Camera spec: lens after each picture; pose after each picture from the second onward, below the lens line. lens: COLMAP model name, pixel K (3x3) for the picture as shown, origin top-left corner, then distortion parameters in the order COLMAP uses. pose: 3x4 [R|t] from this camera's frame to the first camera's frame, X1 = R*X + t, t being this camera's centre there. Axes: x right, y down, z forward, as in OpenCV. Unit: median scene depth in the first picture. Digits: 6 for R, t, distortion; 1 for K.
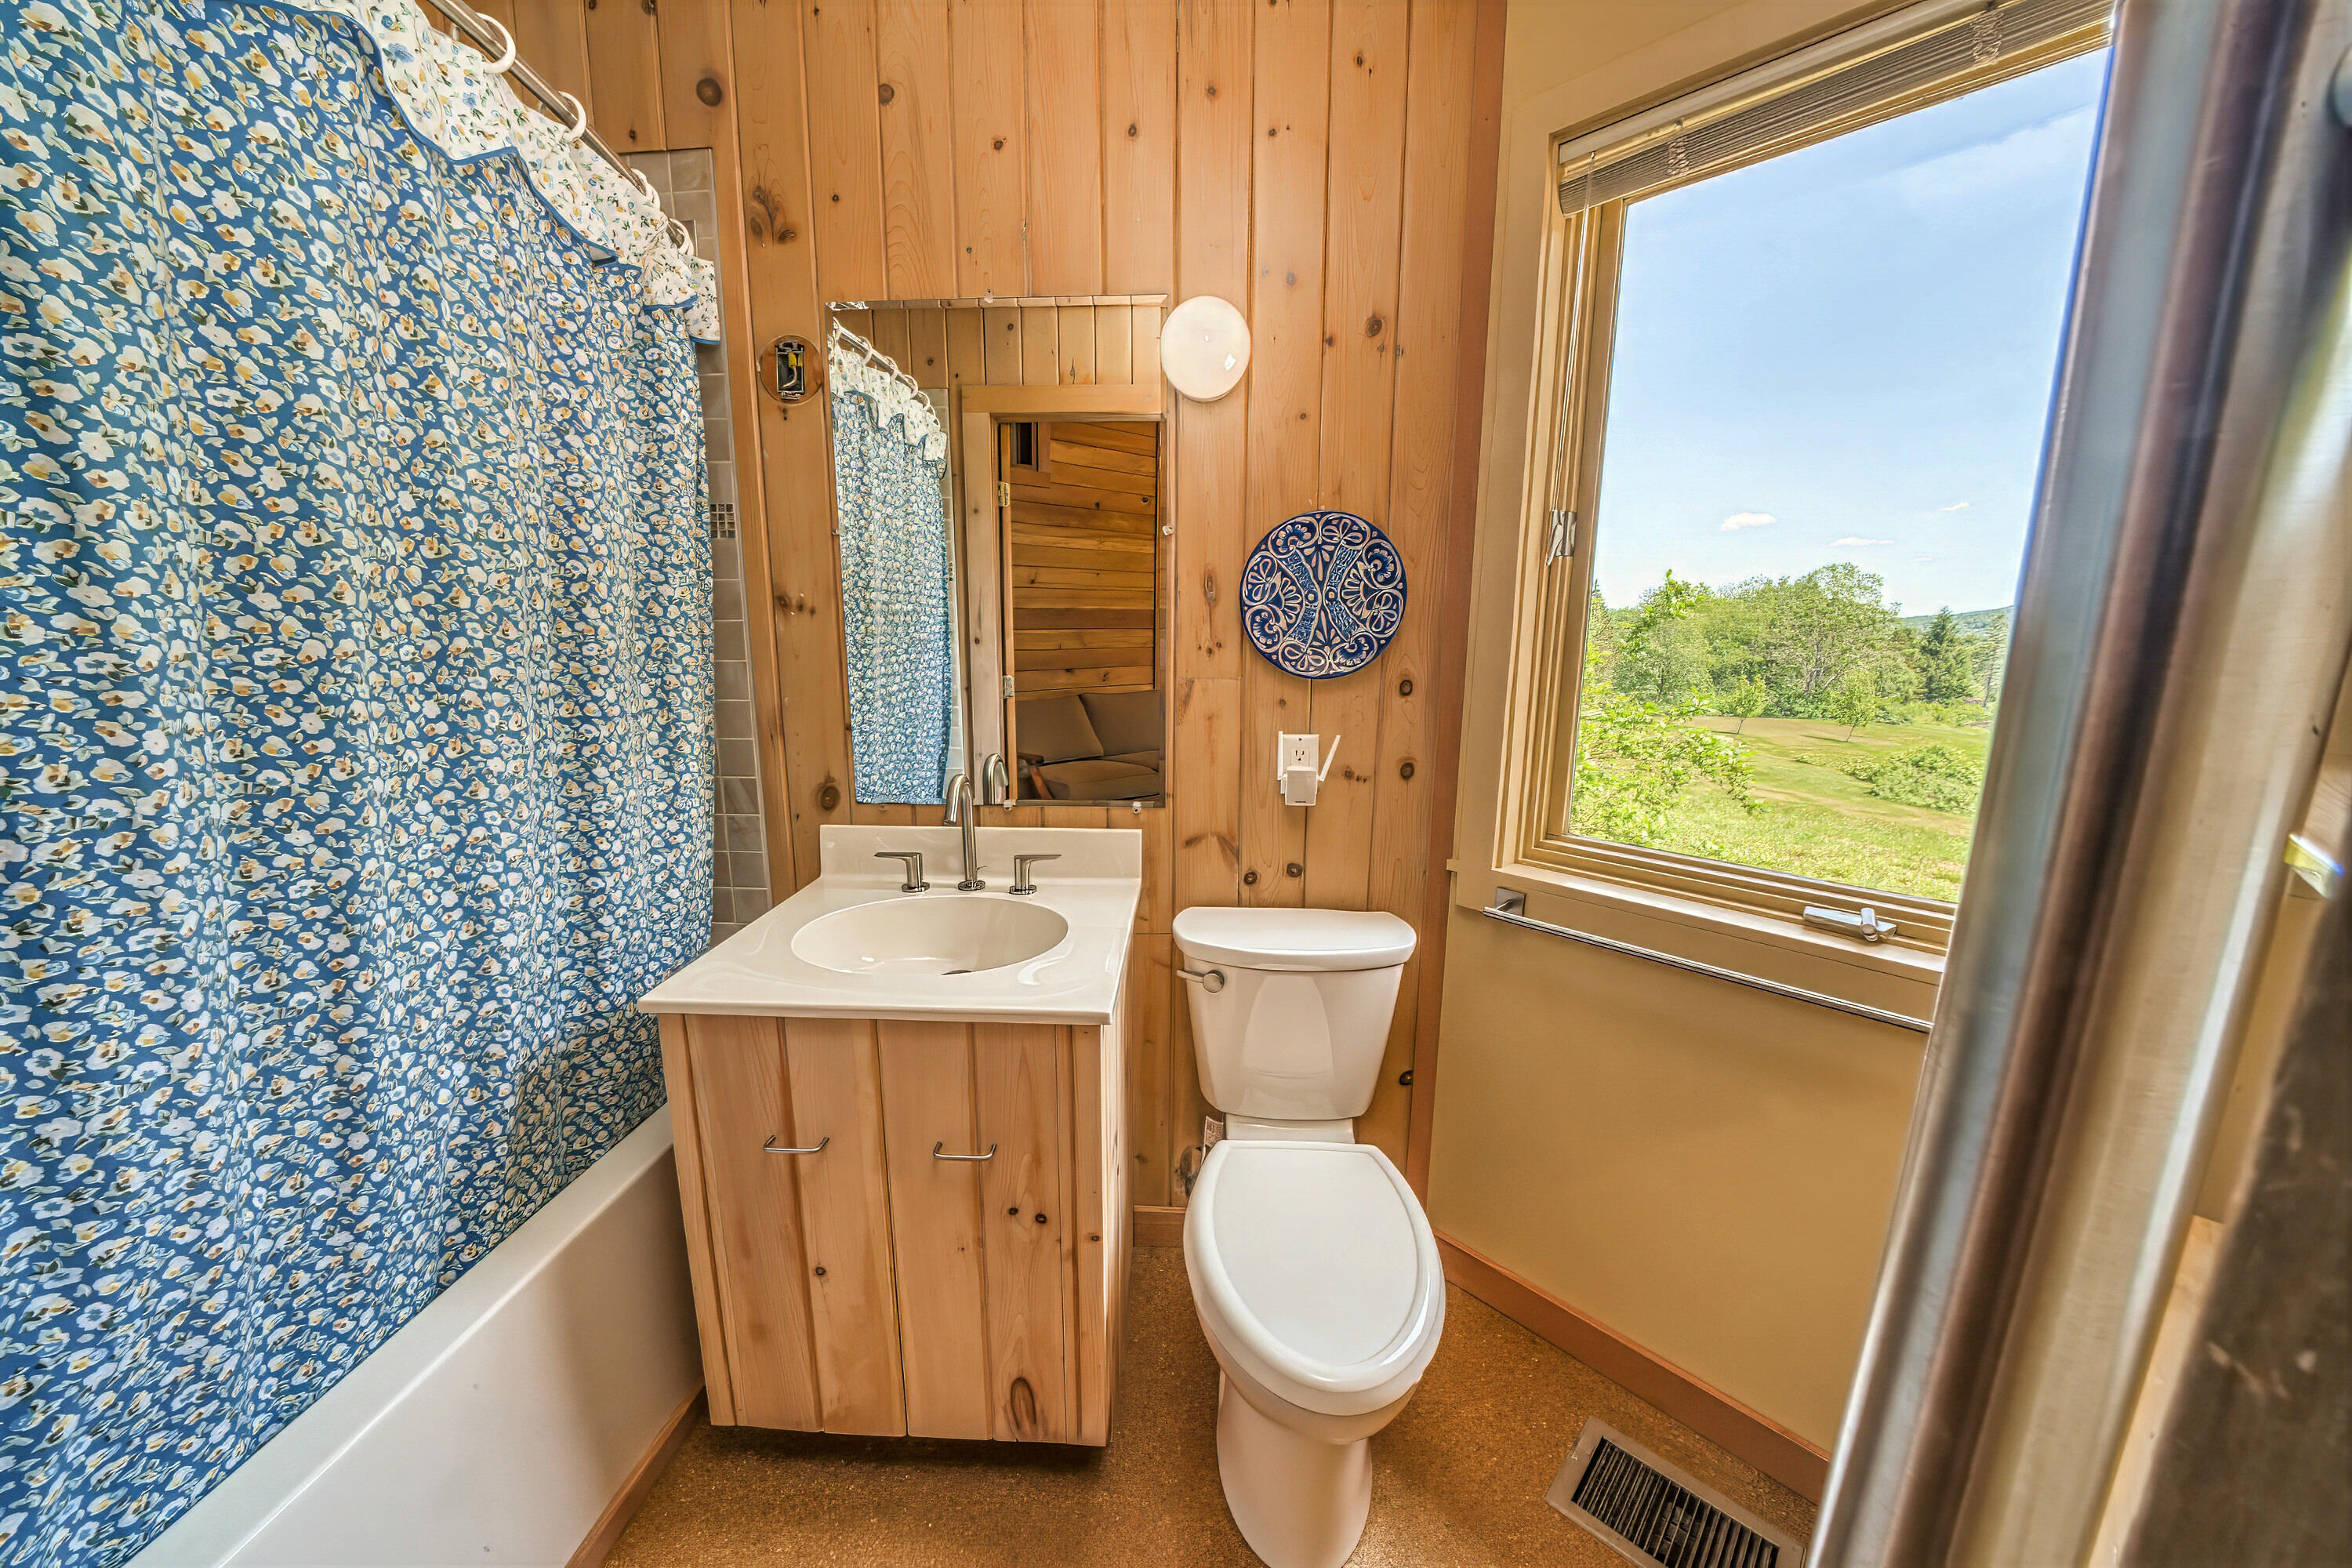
lens RADIAL K [[823.0, 0, 1176.0], [0, 823.0, 784.0], [0, 0, 1]] dist [-0.000972, -0.000212]
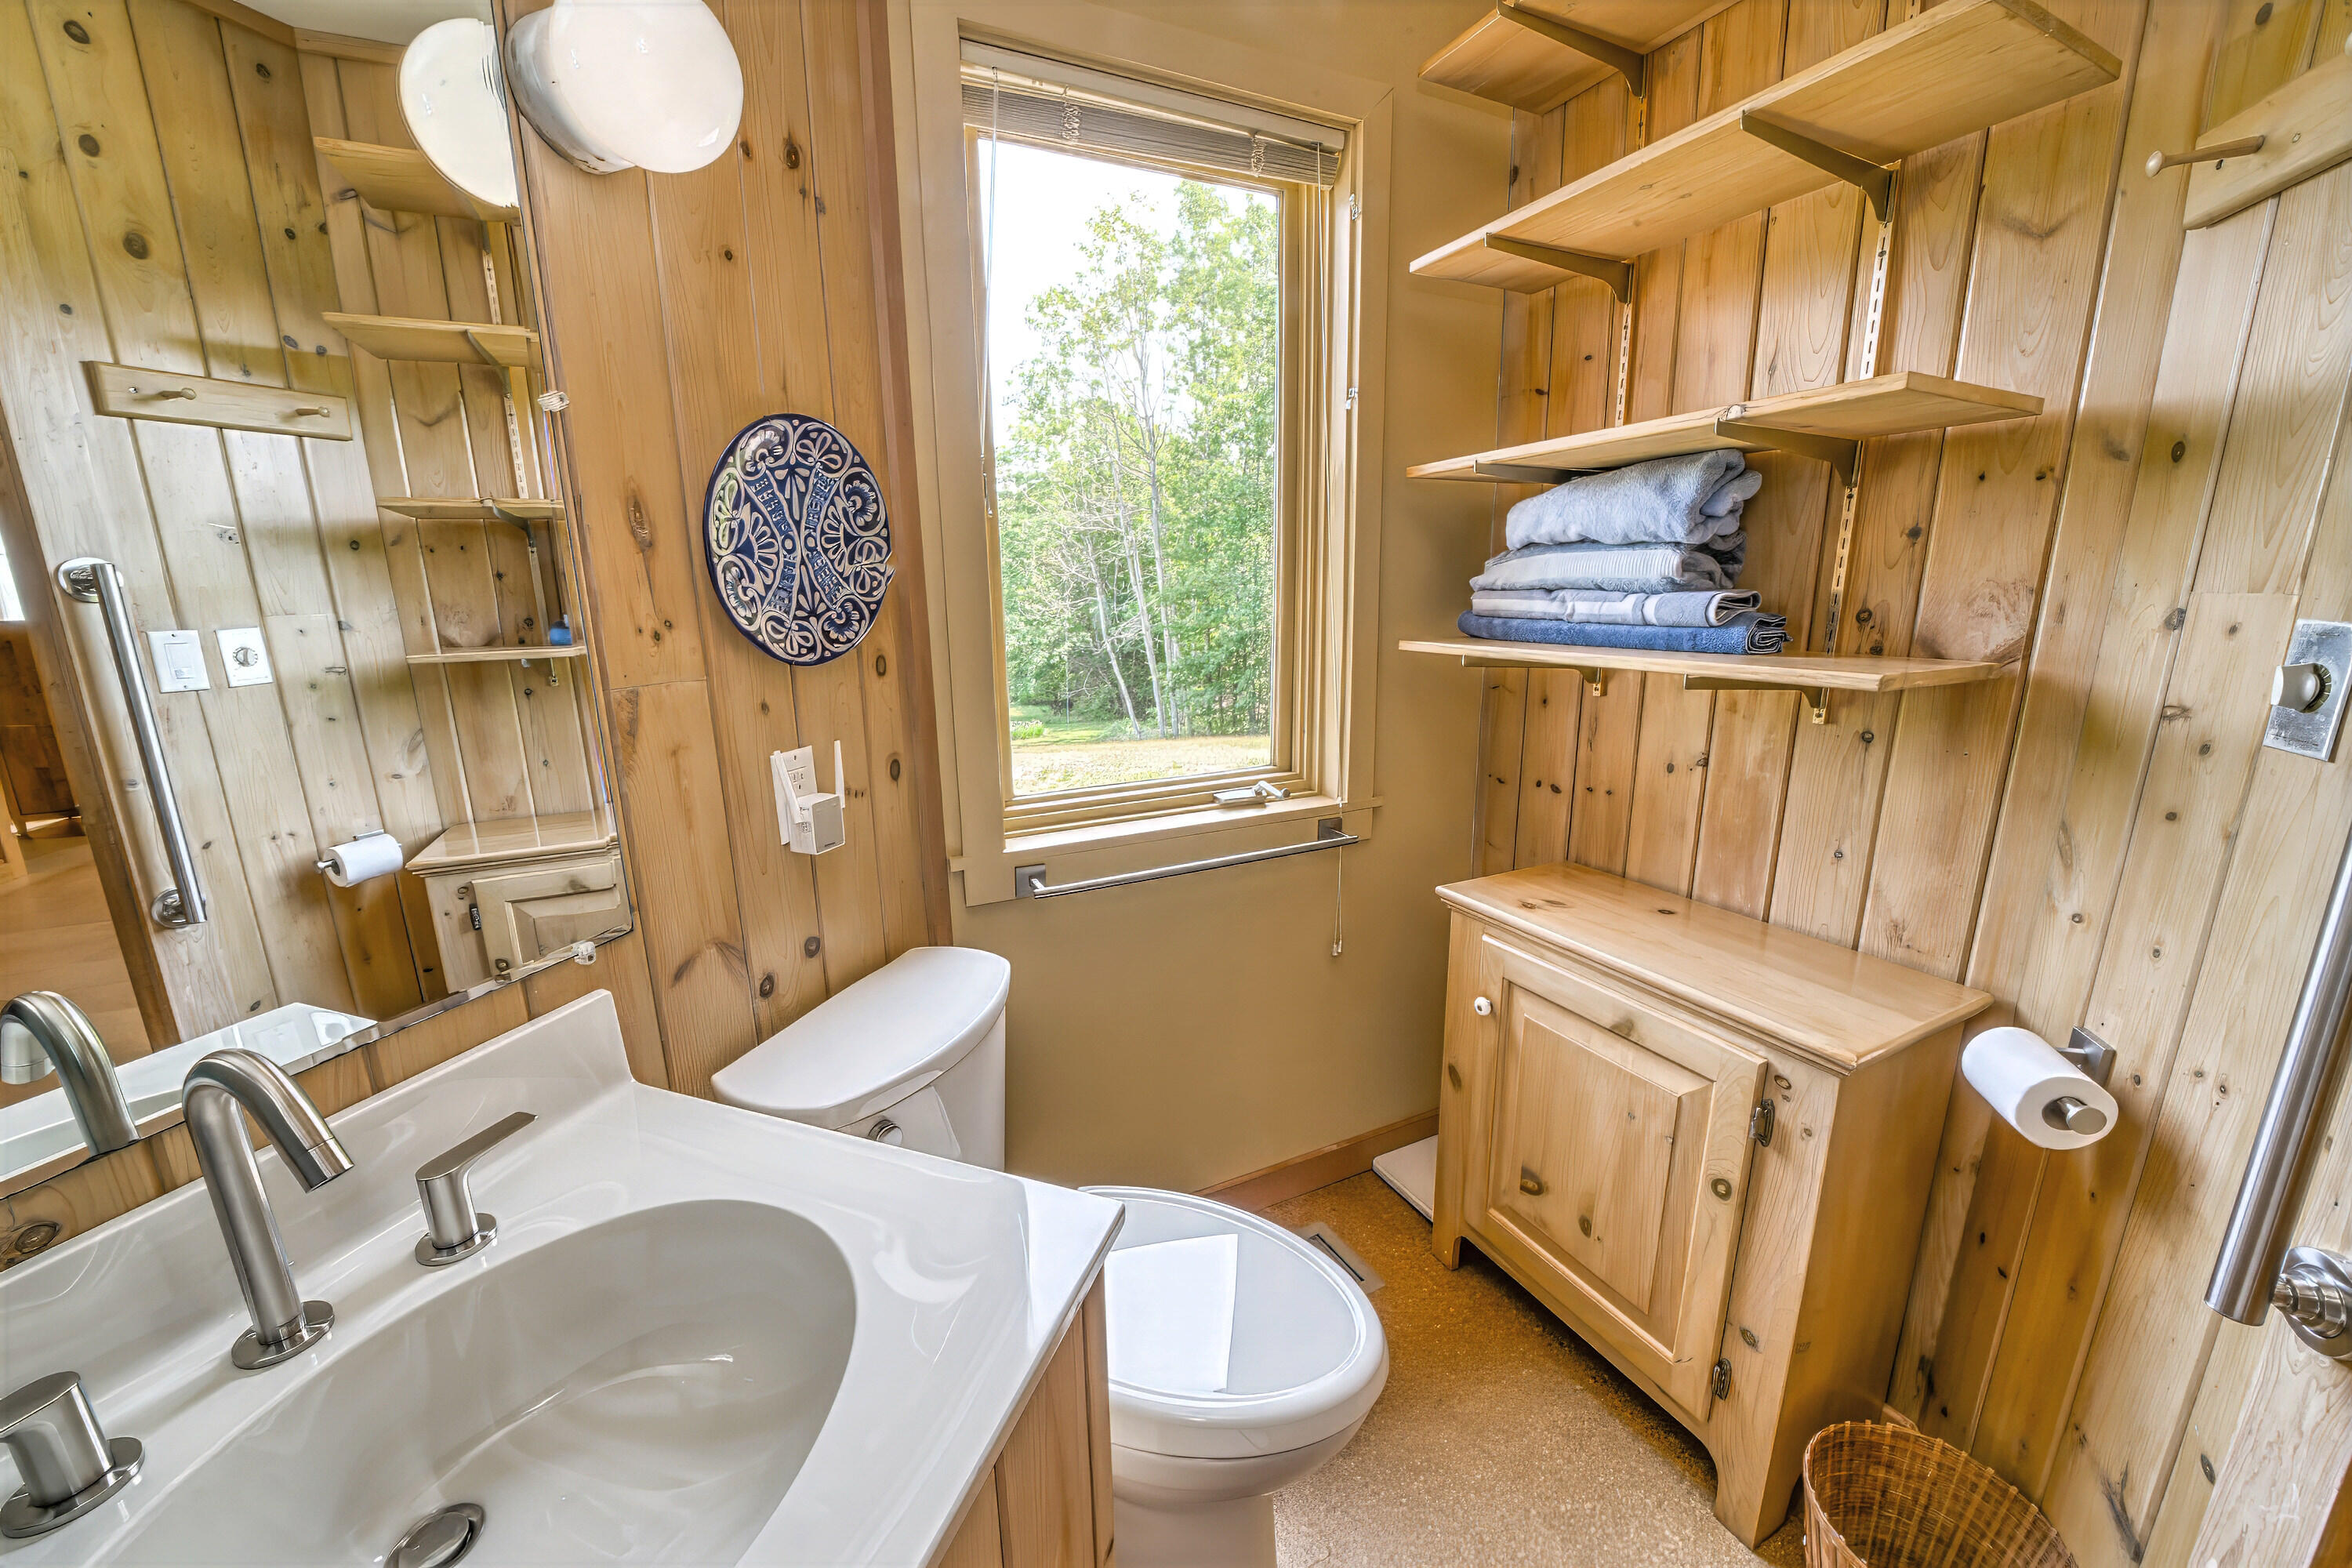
lens RADIAL K [[873.2, 0, 1176.0], [0, 873.2, 784.0], [0, 0, 1]] dist [-0.001197, -0.000101]
pose [[0.303371, -0.225153, 0.925890, -0.442386], [0.207006, 0.964049, 0.166606, -0.092268], [-0.930115, 0.141121, 0.339073, 0.493893]]
